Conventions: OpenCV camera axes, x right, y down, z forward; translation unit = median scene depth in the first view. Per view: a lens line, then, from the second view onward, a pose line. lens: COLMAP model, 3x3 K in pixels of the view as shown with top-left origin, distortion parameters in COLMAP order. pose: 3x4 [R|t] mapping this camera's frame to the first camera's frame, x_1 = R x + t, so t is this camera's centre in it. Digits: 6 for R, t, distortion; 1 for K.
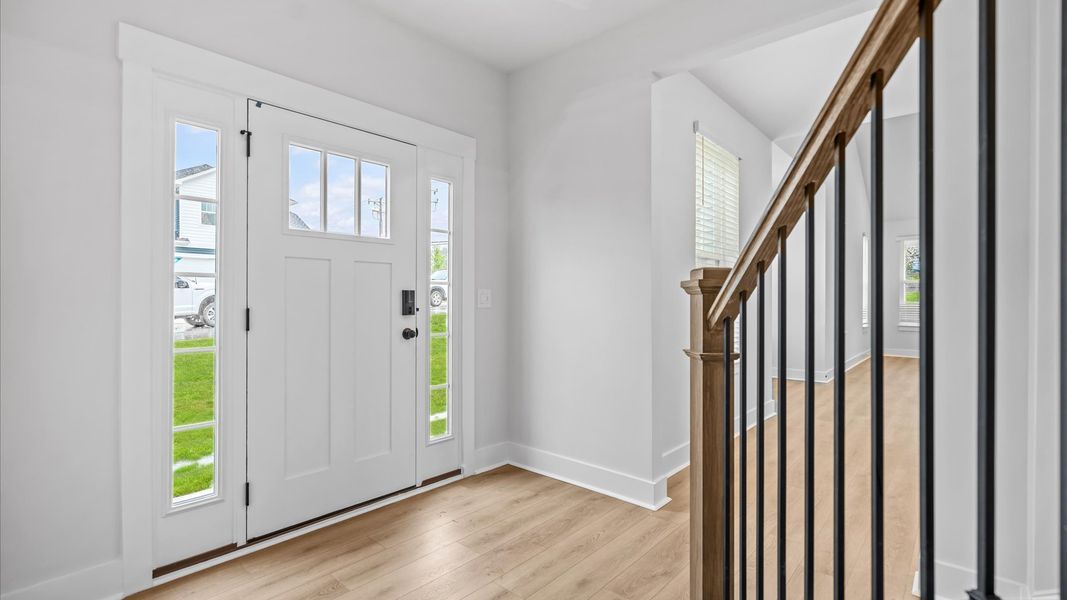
lens RADIAL K [[479.5, 0, 535.7], [0, 479.5, 298.9], [0, 0, 1]] dist [-0.004488, 0.000204]
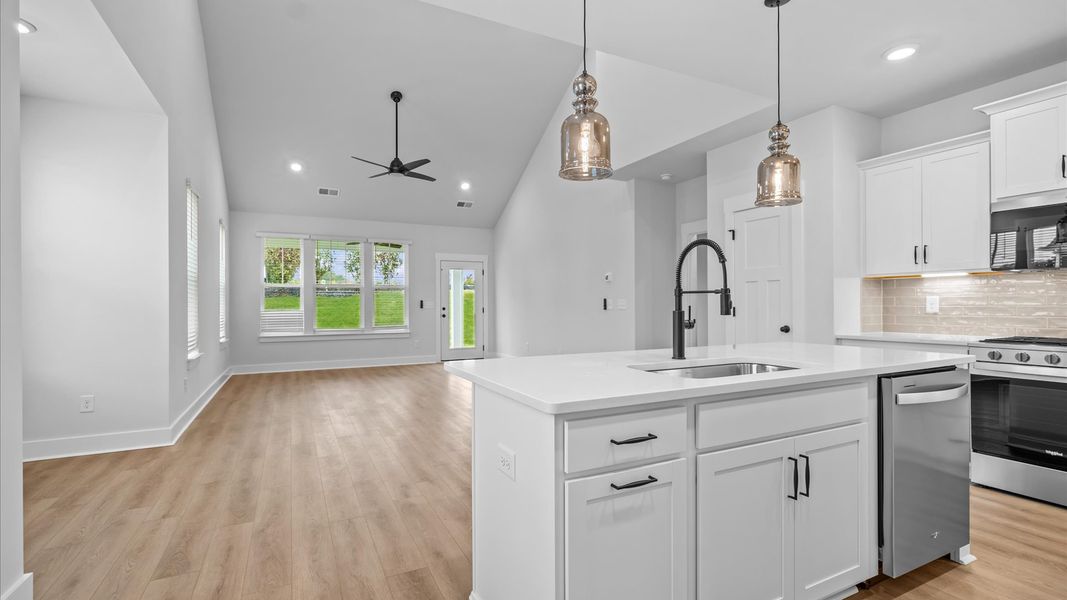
lens RADIAL K [[479.5, 0, 534.5], [0, 479.5, 305.0], [0, 0, 1]] dist [-0.004488, 0.000204]
pose [[0.358723, -0.001065, 0.933443, 0.140902], [-0.000860, 0.999999, 0.001471, -0.001826], [-0.933444, -0.001330, 0.358722, 0.240643]]
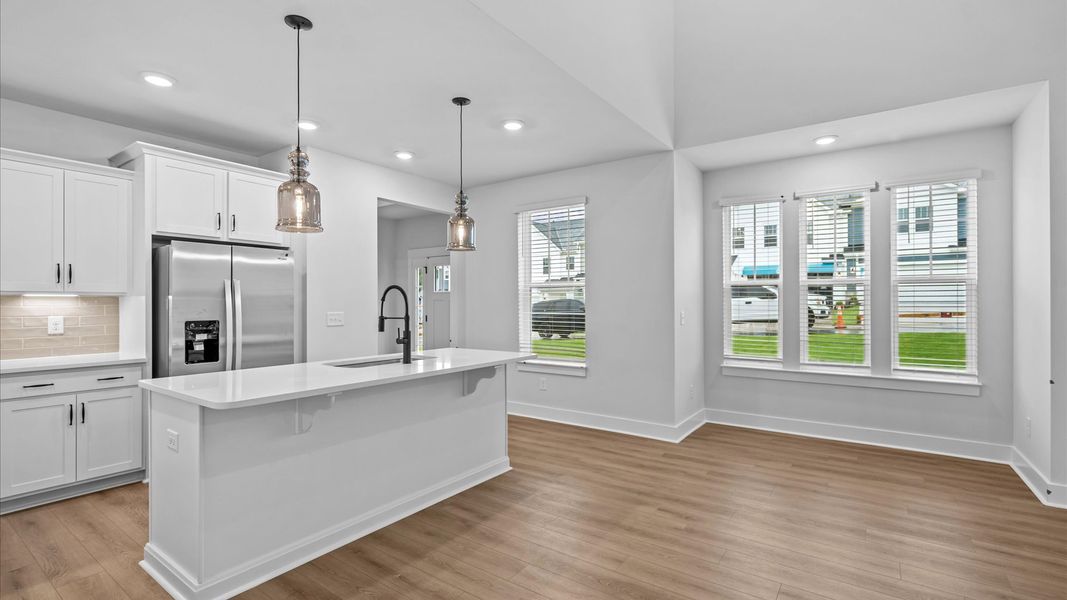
lens RADIAL K [[479.5, 0, 524.3], [0, 479.5, 297.9], [0, 0, 1]] dist [-0.004488, 0.000204]
pose [[0.102479, -0.008765, -0.994697, 0.690670], [0.007158, 0.999942, -0.008074, -0.017714], [0.994709, -0.006293, 0.102535, 0.301946]]
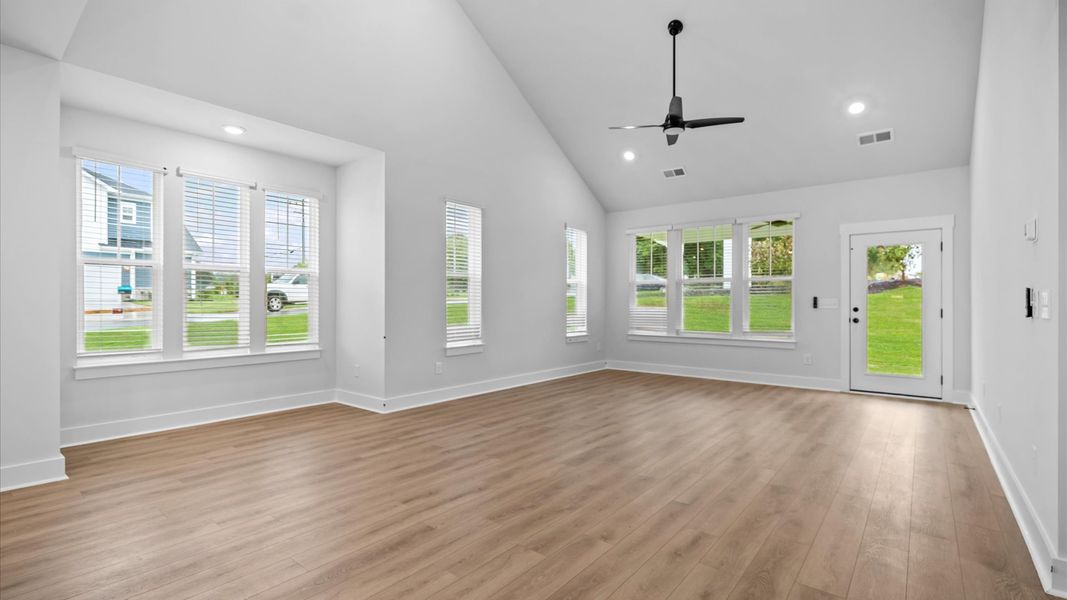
lens RADIAL K [[479.5, 0, 531.4], [0, 479.5, 302.8], [0, 0, 1]] dist [-0.004488, 0.000204]
pose [[0.998734, 0.003381, 0.050195, 0.543938], [-0.003593, 0.999985, 0.004125, -0.002588], [-0.050180, -0.004300, 0.998731, 0.155956]]
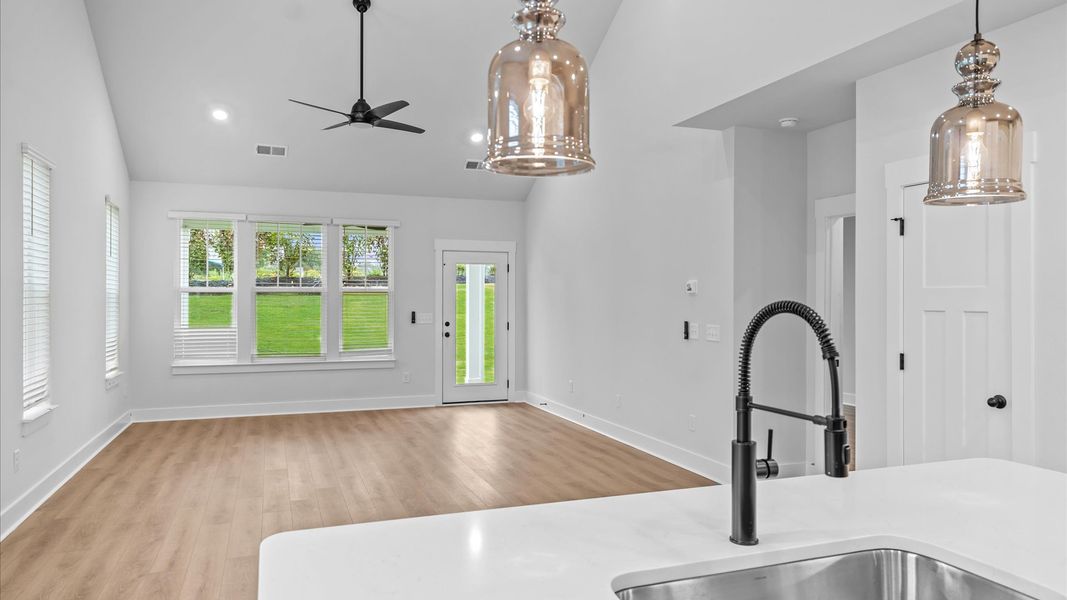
lens RADIAL K [[699.8, 0, 536.8], [0, 699.8, 300.9], [0, 0, 1]] dist [0.017265, -0.004258]
pose [[0.458010, -0.001161, 0.888946, 0.210688], [-0.007752, 0.999956, 0.005300, -0.030340], [-0.888913, -0.009319, 0.457981, 0.227765]]
